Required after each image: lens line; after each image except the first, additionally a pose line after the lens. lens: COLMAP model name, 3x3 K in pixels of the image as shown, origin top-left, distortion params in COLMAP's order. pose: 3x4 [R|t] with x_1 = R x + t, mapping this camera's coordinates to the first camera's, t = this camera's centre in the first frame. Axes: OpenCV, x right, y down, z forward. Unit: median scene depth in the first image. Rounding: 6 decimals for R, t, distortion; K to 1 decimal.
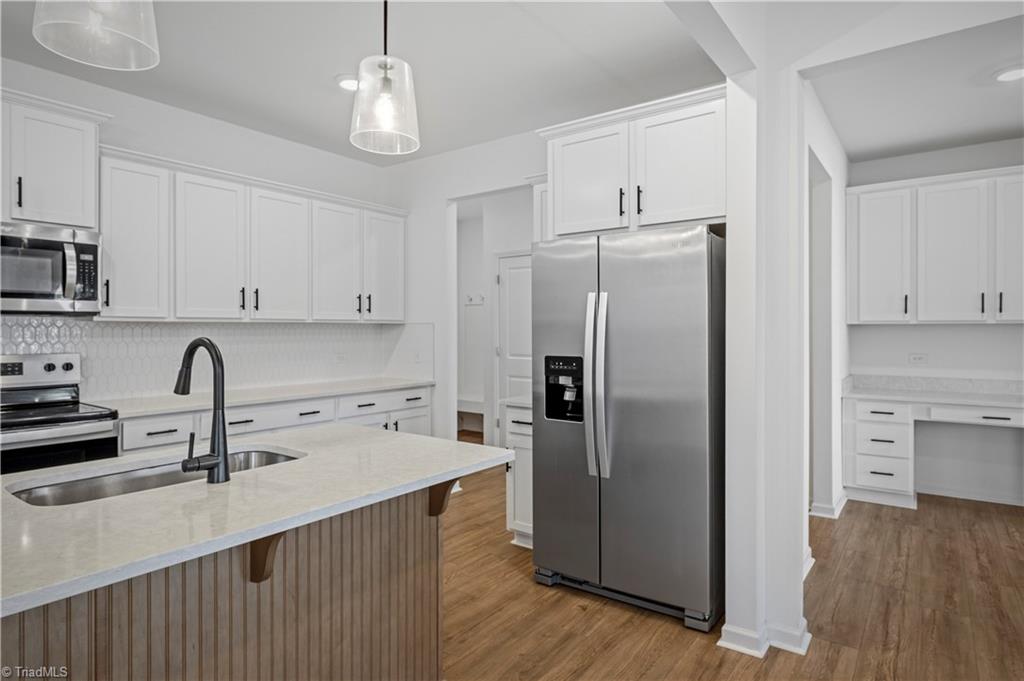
lens RADIAL K [[579.0, 0, 511.8], [0, 579.0, 333.9], [0, 0, 1]] dist [0.002186, -0.000681]
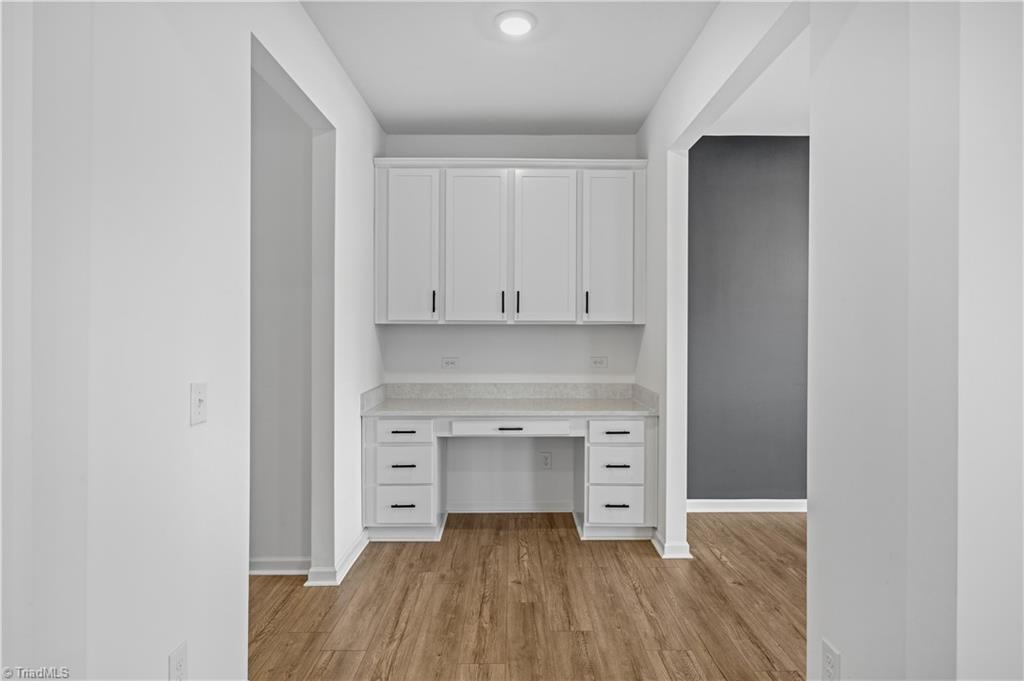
lens RADIAL K [[579.0, 0, 512.8], [0, 579.0, 338.6], [0, 0, 1]] dist [0.002186, -0.000681]
pose [[0.805116, -0.006892, 0.593078, 0.282242], [0.001562, 0.999954, 0.009499, -0.003851], [-0.593116, -0.006722, 0.805089, 0.252786]]
